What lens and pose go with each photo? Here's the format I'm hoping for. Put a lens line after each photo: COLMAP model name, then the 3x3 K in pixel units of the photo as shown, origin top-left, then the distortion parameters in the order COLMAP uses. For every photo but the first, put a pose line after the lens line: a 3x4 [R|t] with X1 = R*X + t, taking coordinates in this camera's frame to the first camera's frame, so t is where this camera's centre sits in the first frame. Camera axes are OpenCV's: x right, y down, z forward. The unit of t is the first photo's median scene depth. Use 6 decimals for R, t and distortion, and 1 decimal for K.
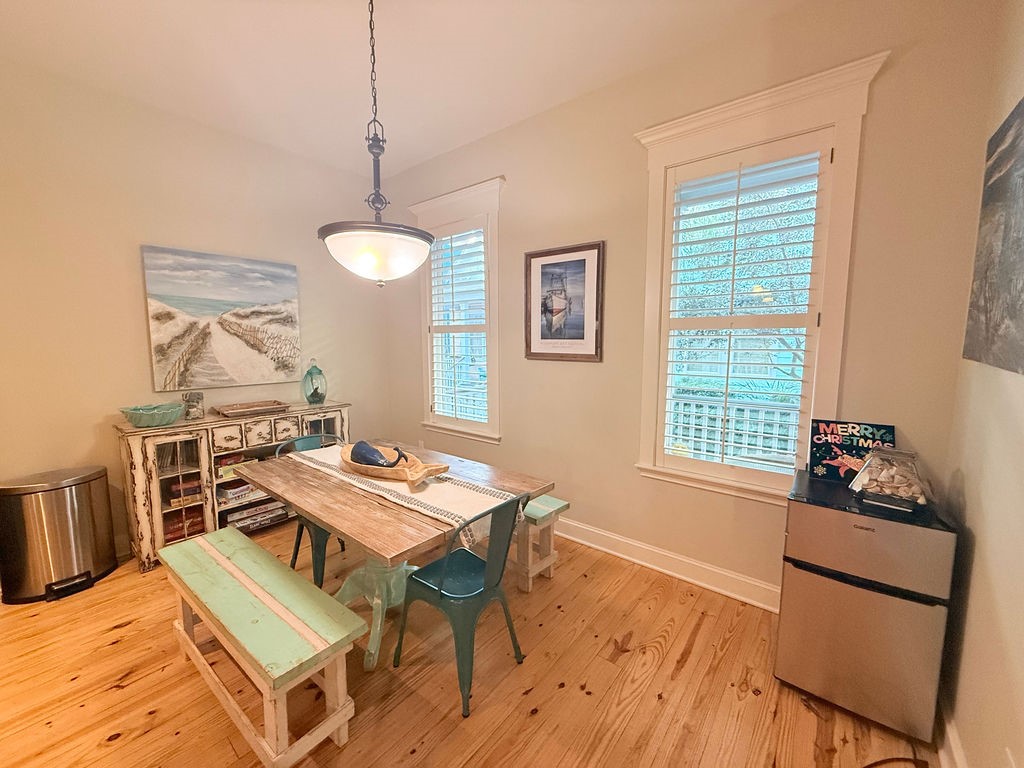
lens RADIAL K [[408.6, 0, 512.8], [0, 408.6, 387.1], [0, 0, 1]] dist [-0.001259, -0.000014]
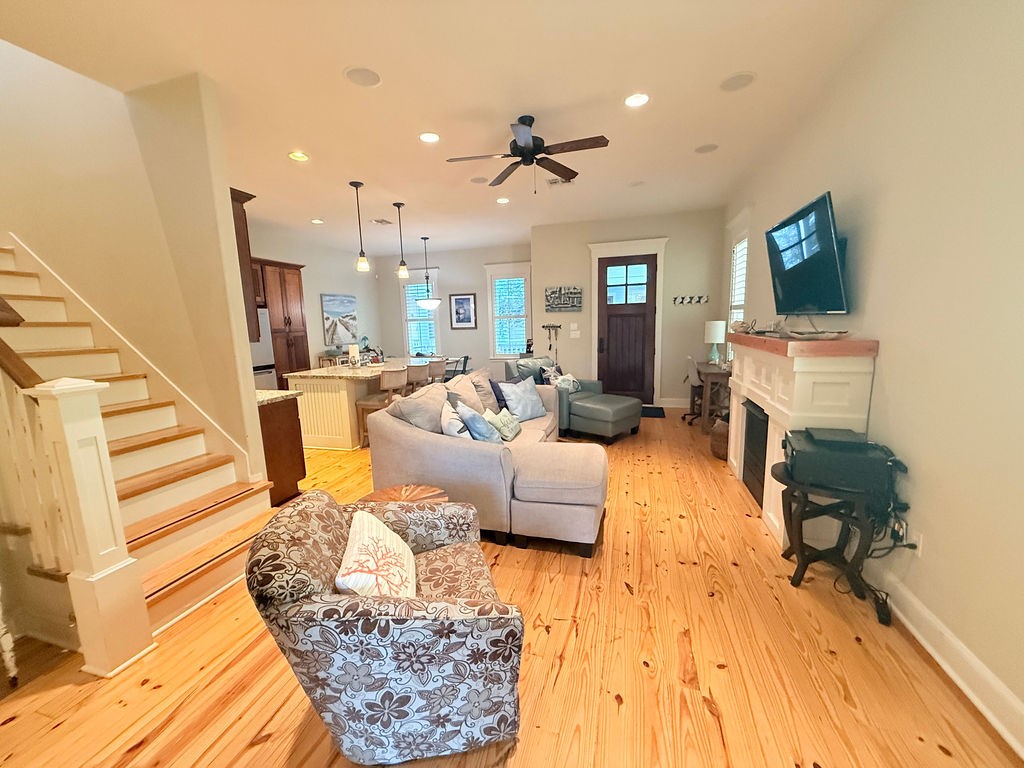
lens RADIAL K [[408.6, 0, 514.9], [0, 408.6, 385.4], [0, 0, 1]] dist [-0.001259, -0.000014]
pose [[0.928359, -0.083336, 0.362221, -0.671694], [0.071359, 0.996373, 0.046345, 0.239149], [-0.364769, -0.017177, 0.930939, -2.015158]]
